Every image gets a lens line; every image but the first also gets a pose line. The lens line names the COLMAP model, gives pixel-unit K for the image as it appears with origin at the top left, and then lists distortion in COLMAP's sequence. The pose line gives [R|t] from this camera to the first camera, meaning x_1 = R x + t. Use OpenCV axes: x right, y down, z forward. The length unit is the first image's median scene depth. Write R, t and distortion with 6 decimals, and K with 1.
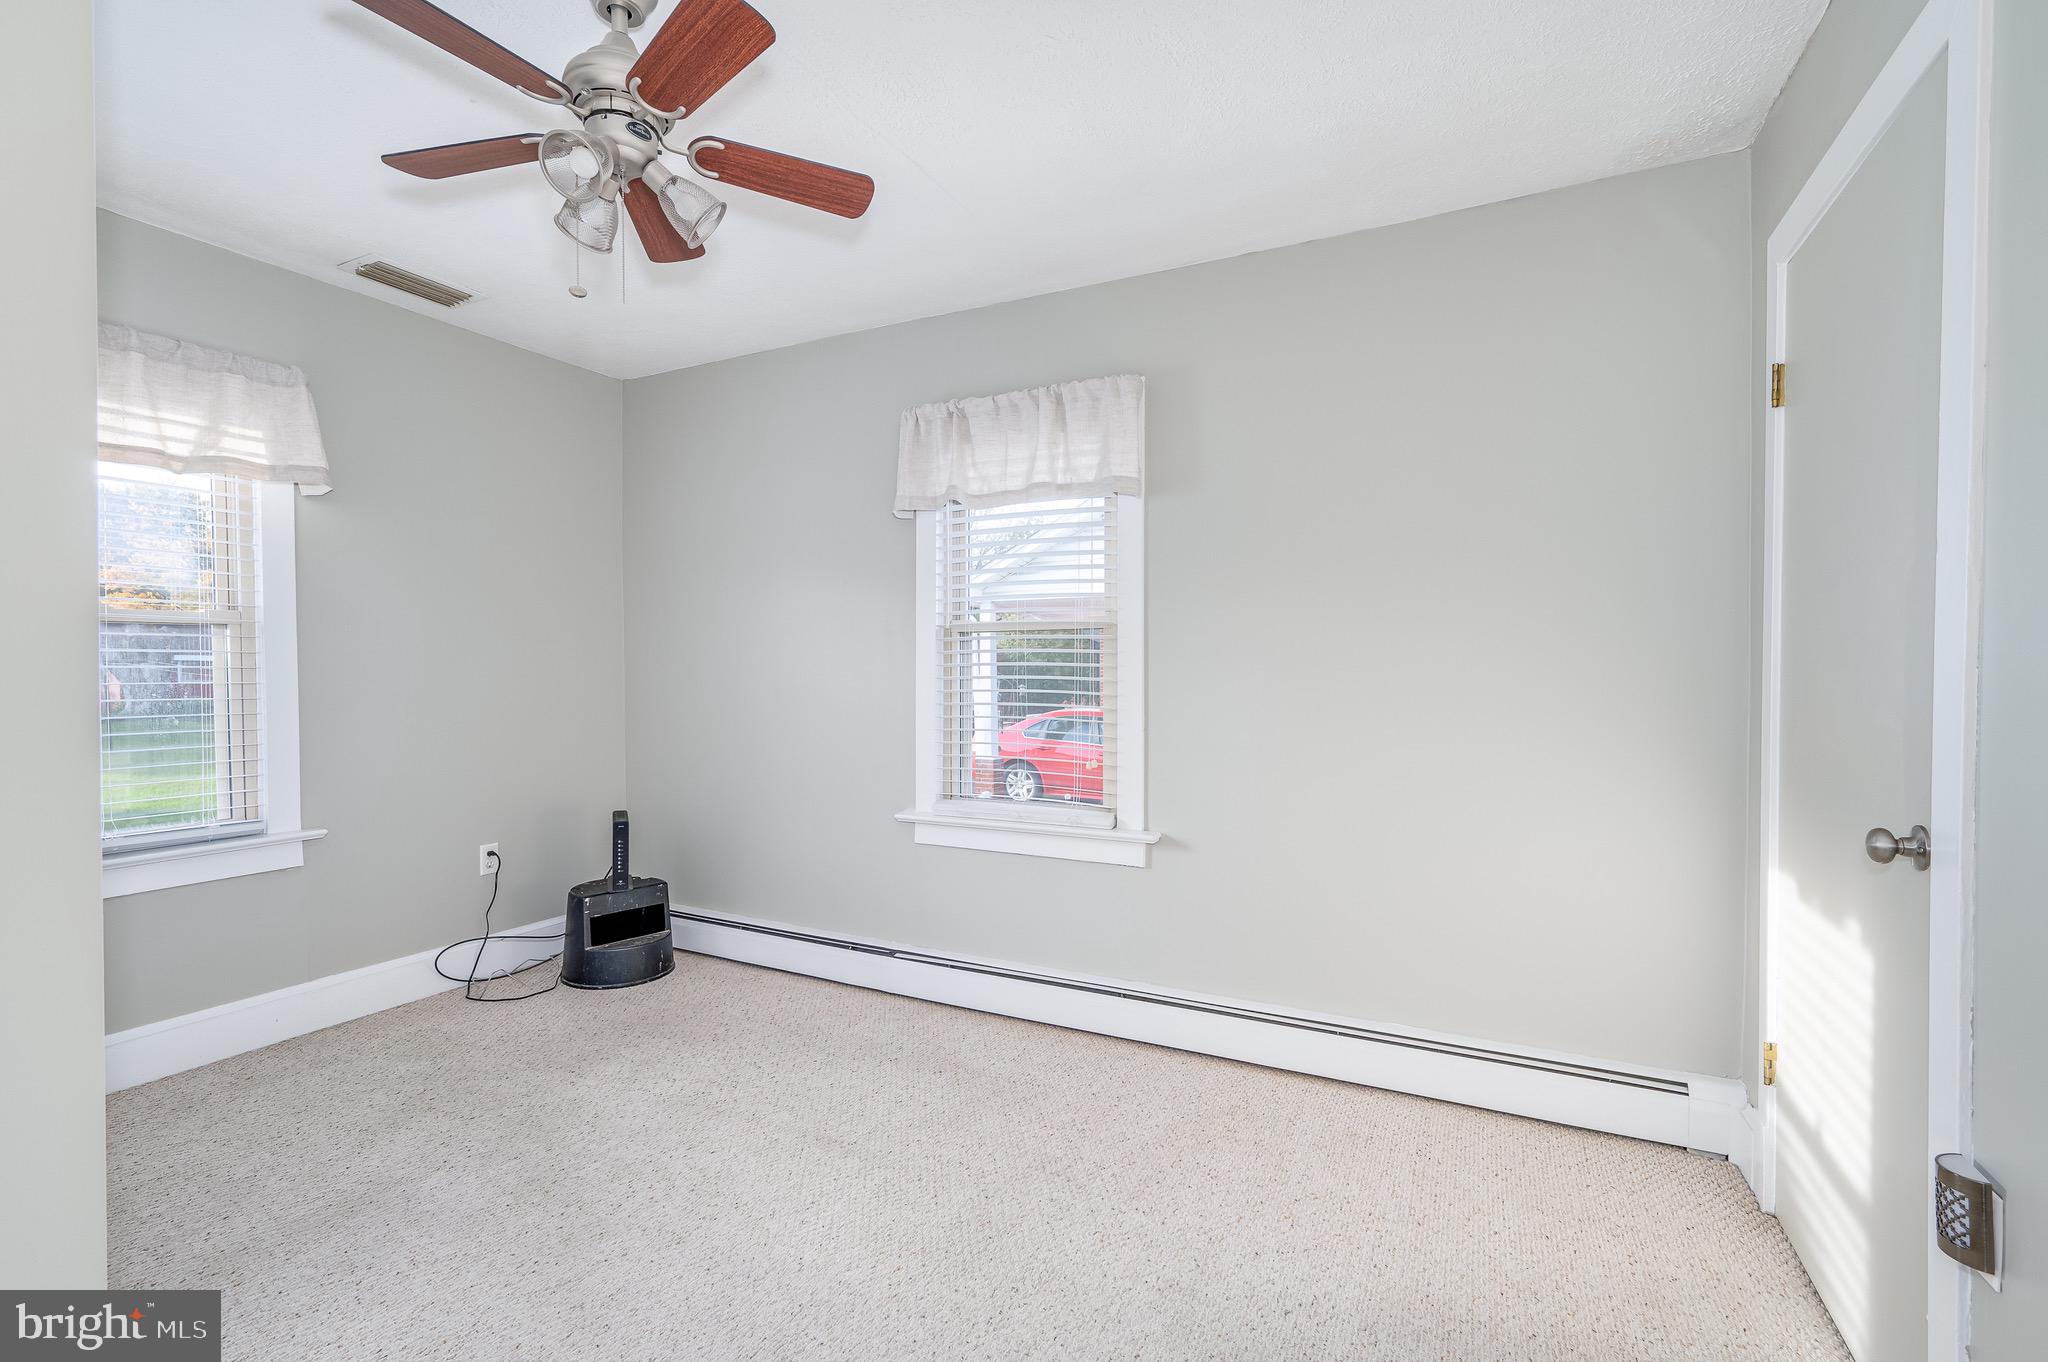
lens RADIAL K [[894.7, 0, 1024.0], [0, 894.7, 681.0], [0, 0, 1]] dist [0.000546, 0.000094]
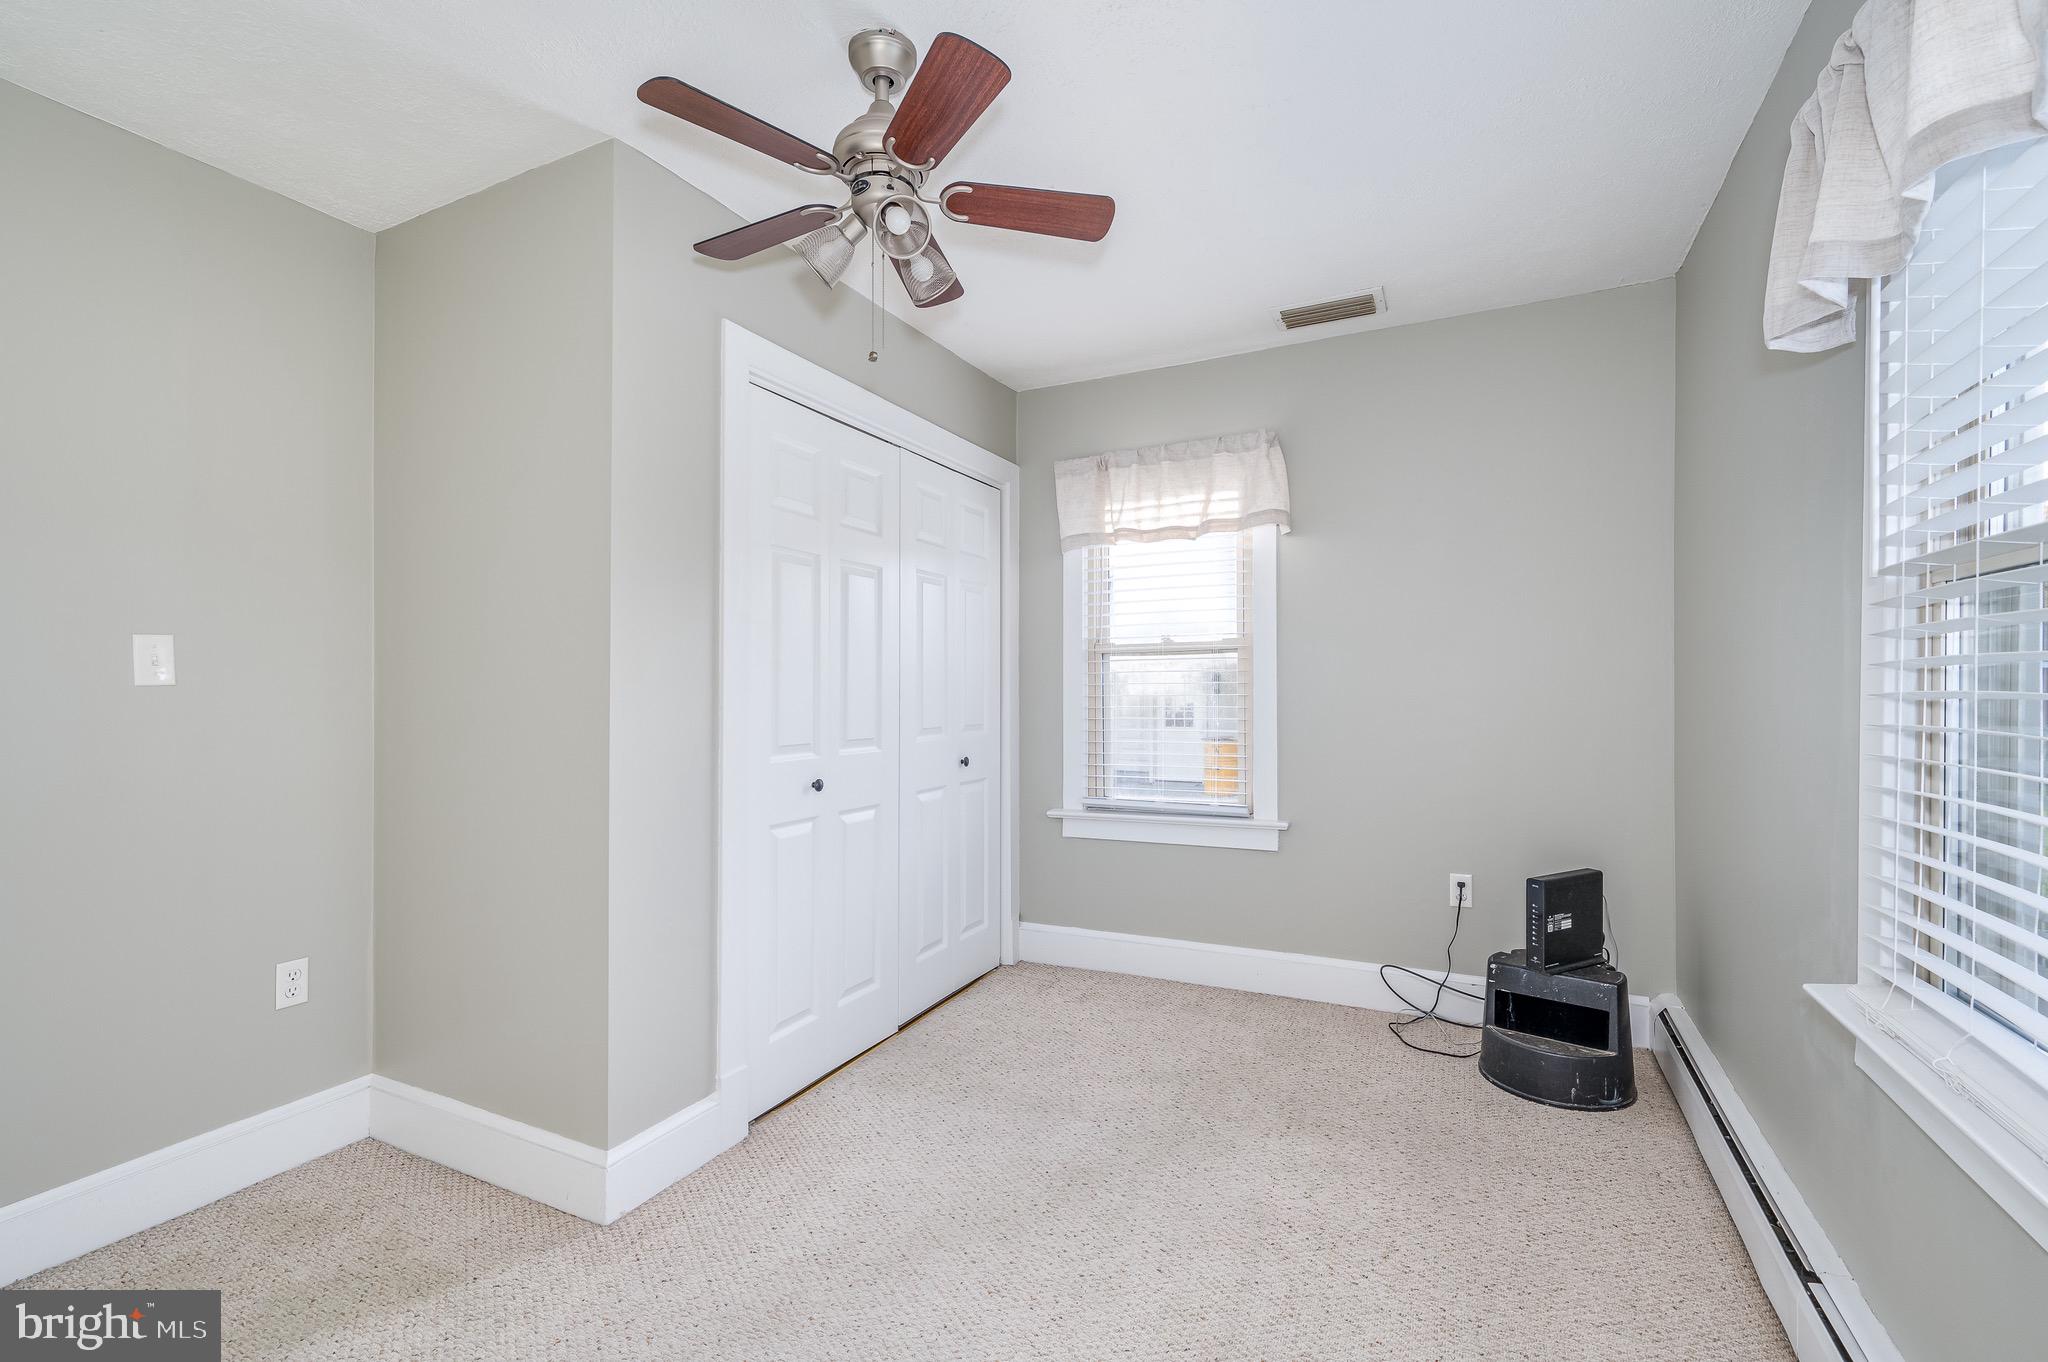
lens RADIAL K [[894.7, 0, 1024.0], [0, 894.7, 681.0], [0, 0, 1]] dist [0.000546, 0.000094]
pose [[0.018433, -0.006096, -0.999812, 0.389292], [-0.001110, 0.999981, -0.006117, -0.008871], [0.999829, 0.001222, 0.018426, 0.700399]]
